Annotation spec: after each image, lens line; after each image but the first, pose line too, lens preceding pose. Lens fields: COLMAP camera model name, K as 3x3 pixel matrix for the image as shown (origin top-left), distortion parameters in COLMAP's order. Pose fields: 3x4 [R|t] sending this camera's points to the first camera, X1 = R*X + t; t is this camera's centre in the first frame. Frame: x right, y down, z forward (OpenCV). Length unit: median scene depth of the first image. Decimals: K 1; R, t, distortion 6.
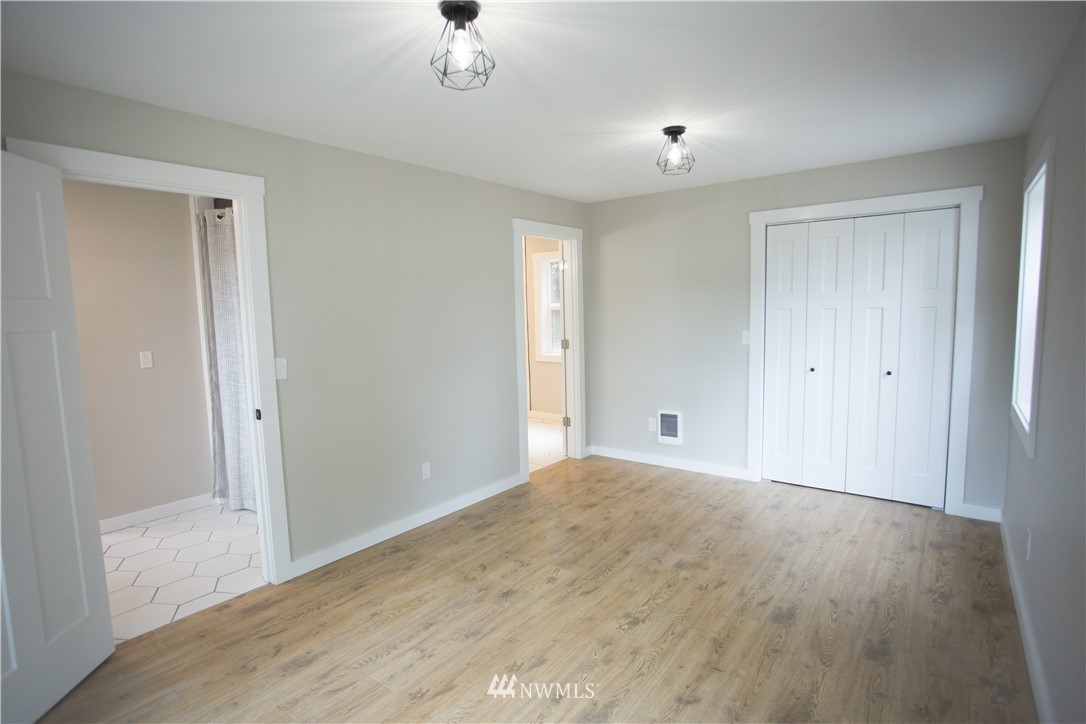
lens RADIAL K [[543.4, 0, 531.6], [0, 543.4, 364.9], [0, 0, 1]] dist [-0.082565, 0.035345]
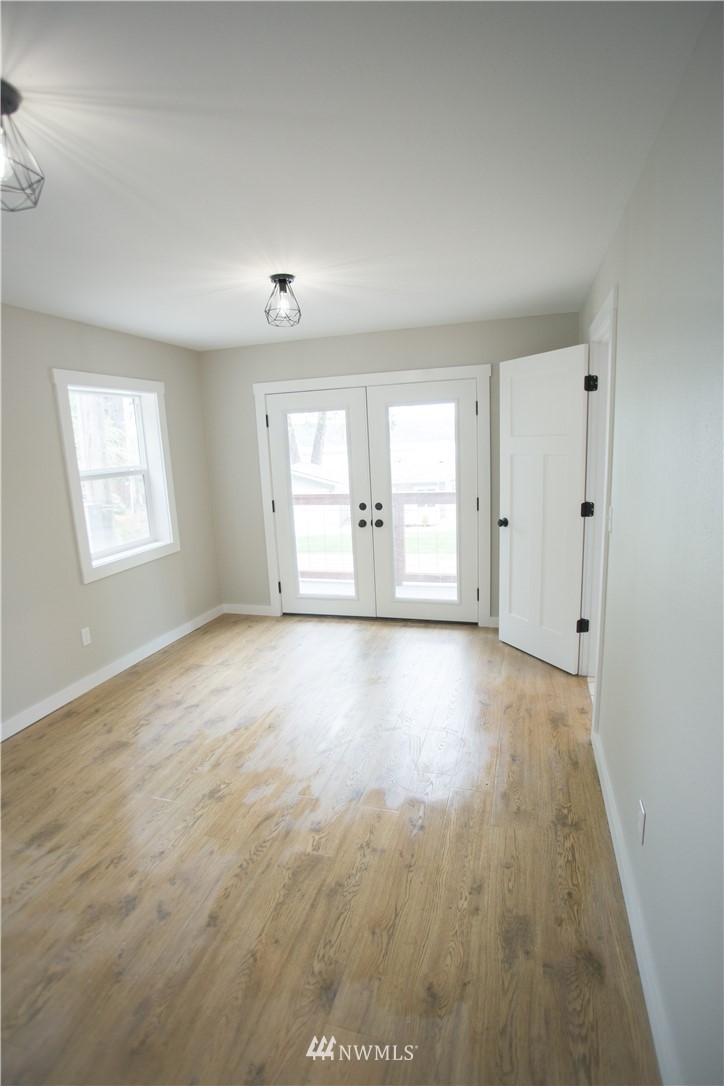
lens RADIAL K [[543.4, 0, 365.8], [0, 543.4, 537.9], [0, 0, 1]] dist [-0.082565, 0.035345]
pose [[-0.925840, 0.128758, -0.355304, 0.220872], [0.026425, 0.959925, 0.279008, -0.244361], [0.376990, 0.248928, -0.892140, 1.872934]]
